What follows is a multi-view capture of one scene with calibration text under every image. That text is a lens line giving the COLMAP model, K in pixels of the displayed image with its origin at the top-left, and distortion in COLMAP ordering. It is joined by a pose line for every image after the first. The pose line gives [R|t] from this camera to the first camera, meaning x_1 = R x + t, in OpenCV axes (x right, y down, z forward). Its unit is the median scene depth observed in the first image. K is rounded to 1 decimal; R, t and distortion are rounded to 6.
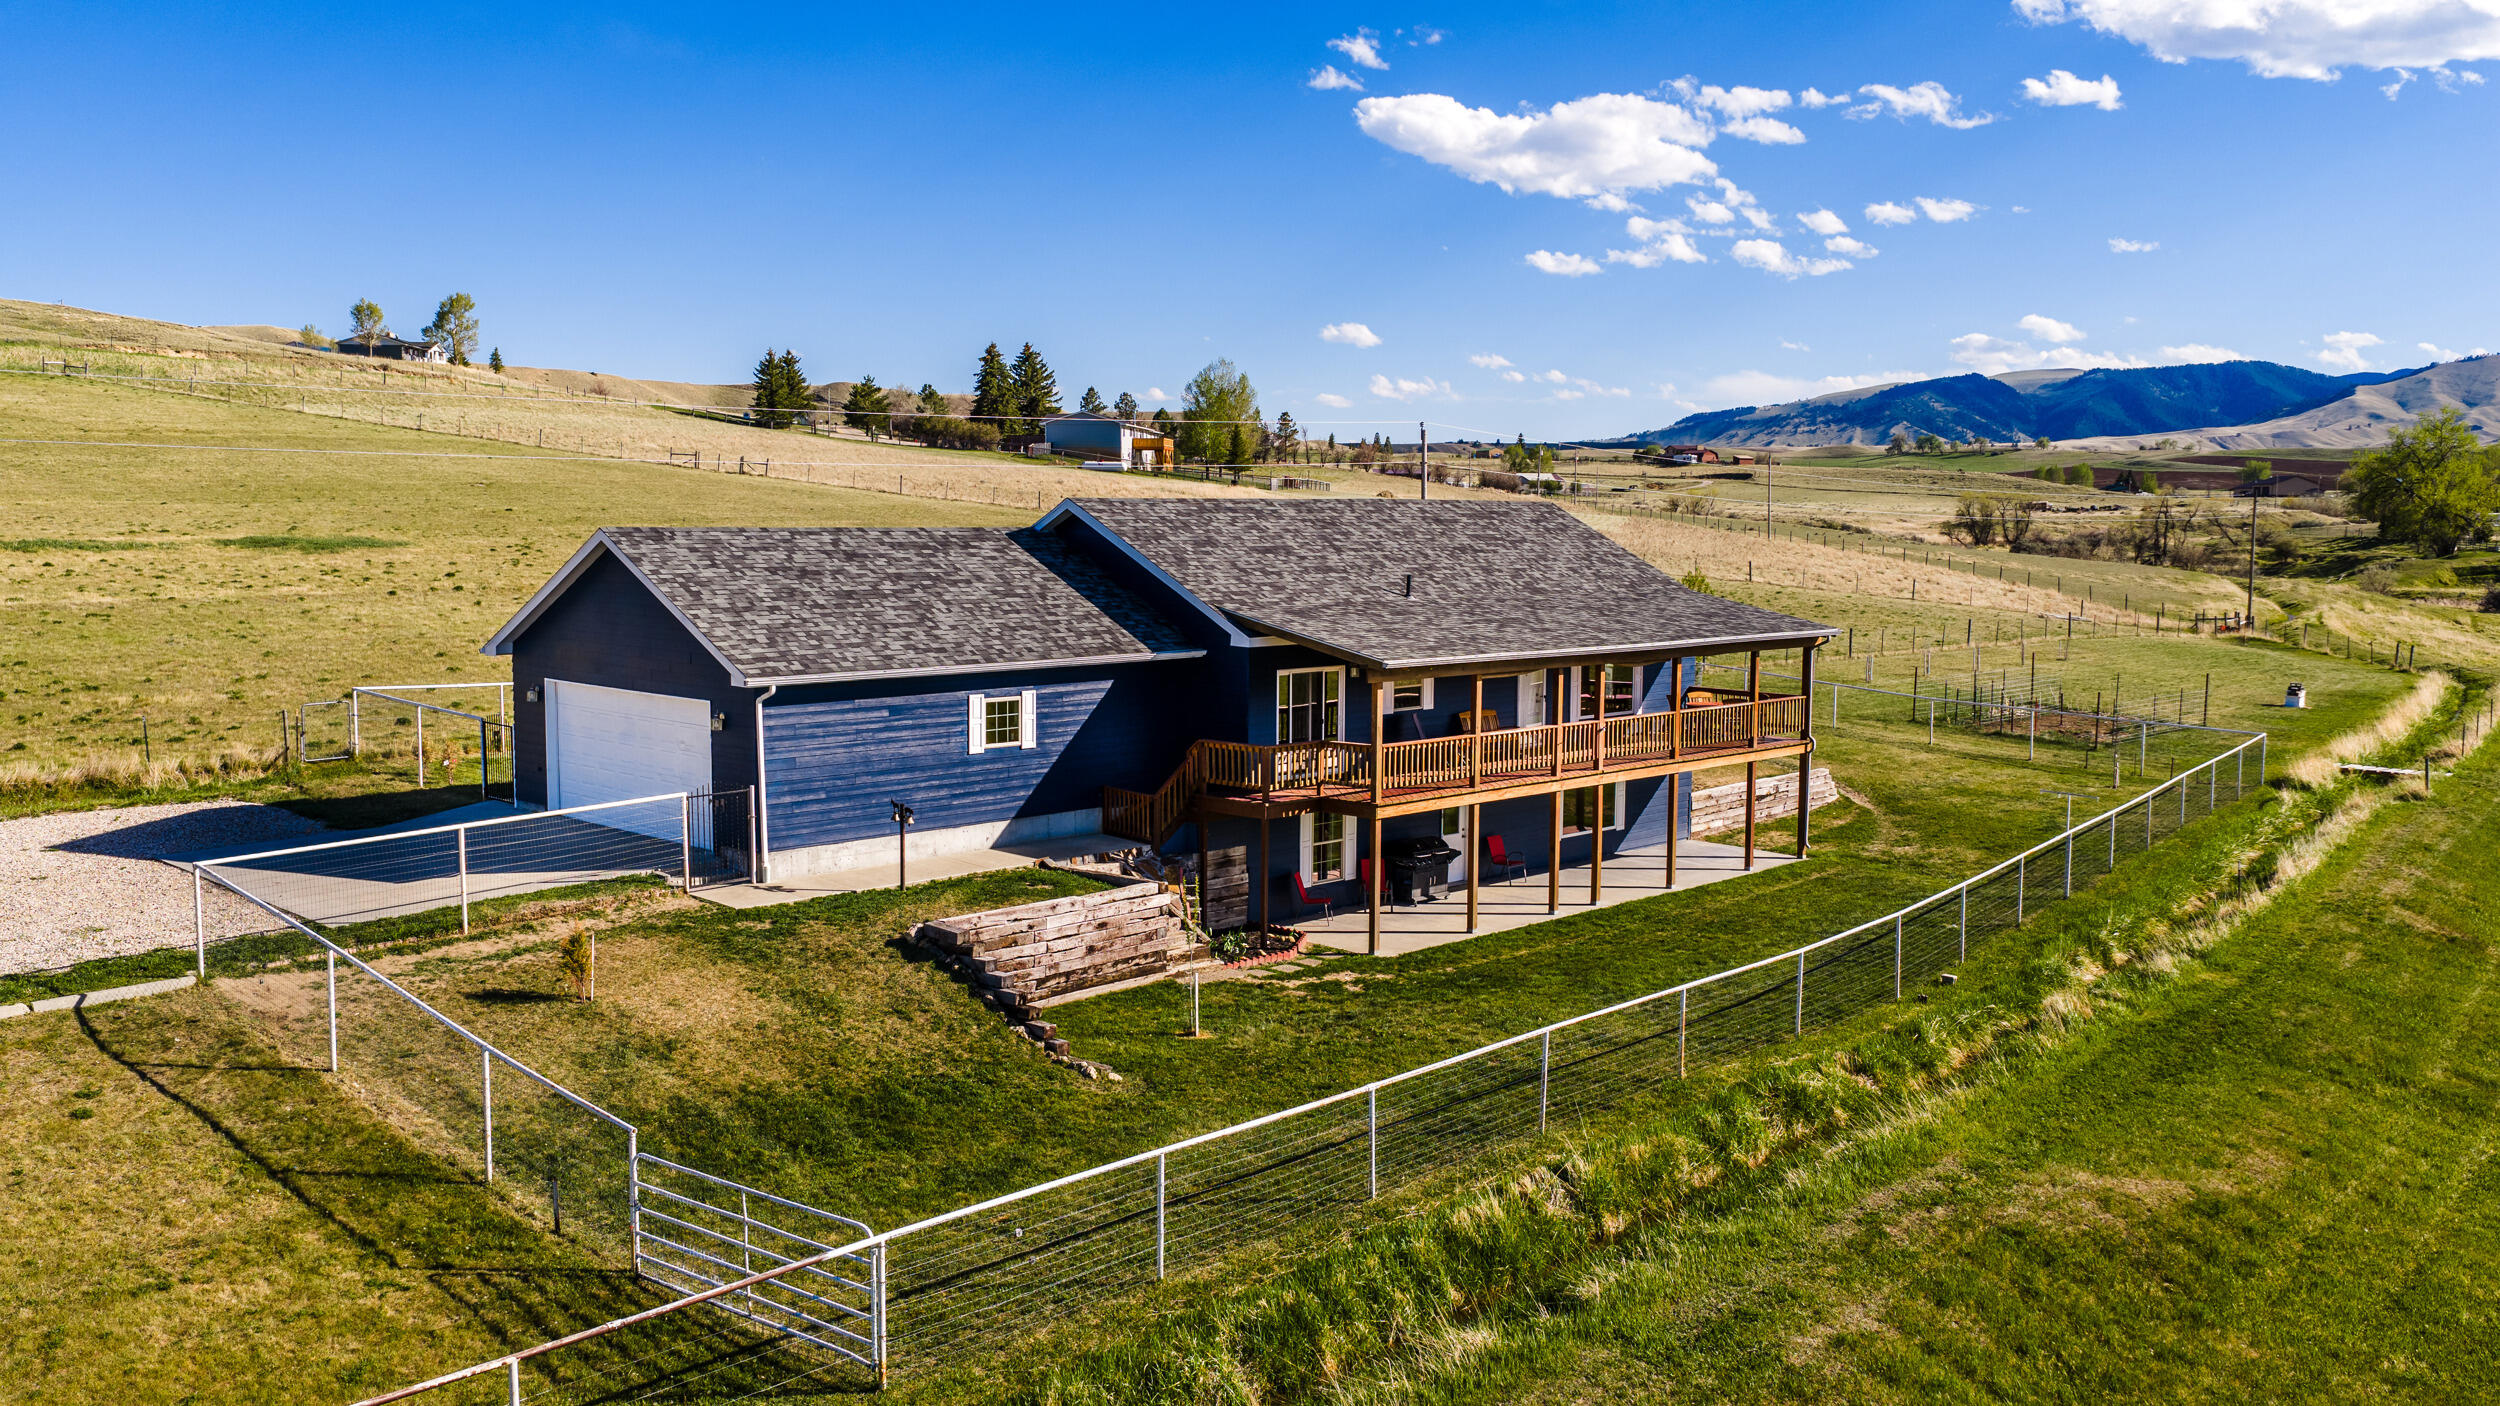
lens RADIAL K [[2066.3, 0, 1253.1], [0, 2066.3, 700.1], [0, 0, 1]] dist [0.024409, -0.042614]
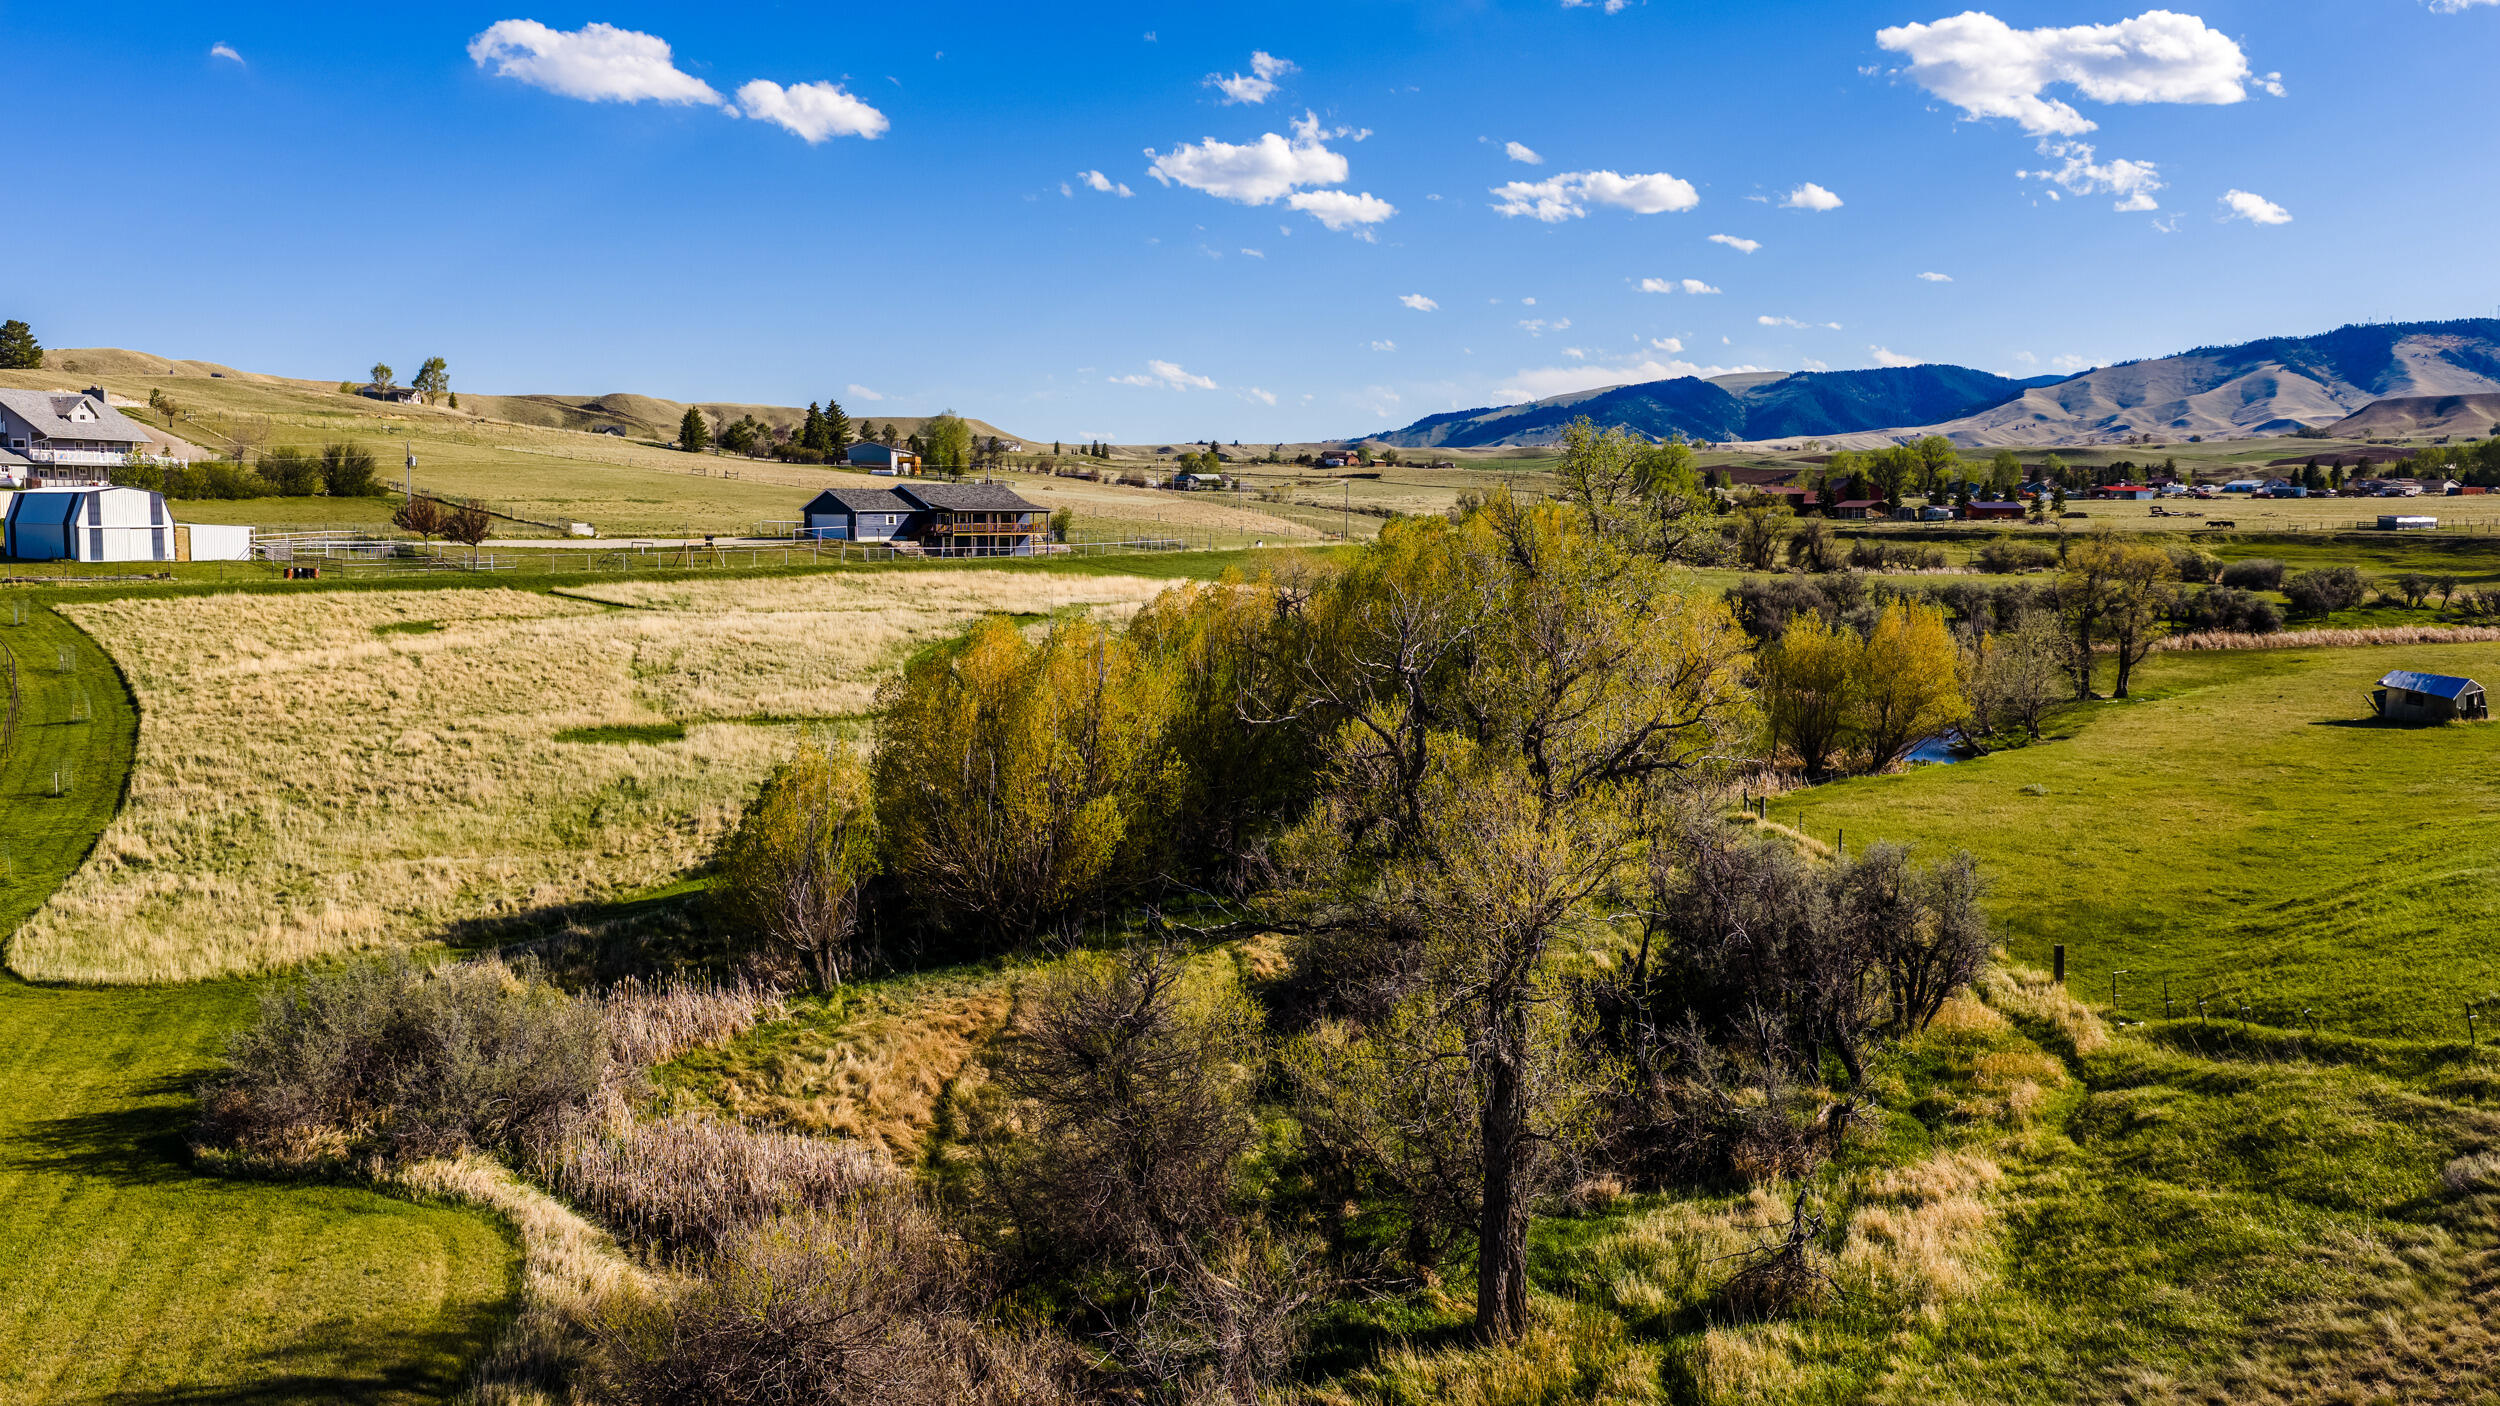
lens RADIAL K [[2058.1, 0, 1247.8], [0, 2058.1, 696.7], [0, 0, 1]] dist [0.024150, -0.048303]
pose [[0.993255, -0.016501, 0.114772, 0.032893], [0.016605, 0.999862, 0.000055, 0.082494], [-0.114757, 0.001851, 0.993392, -0.774382]]
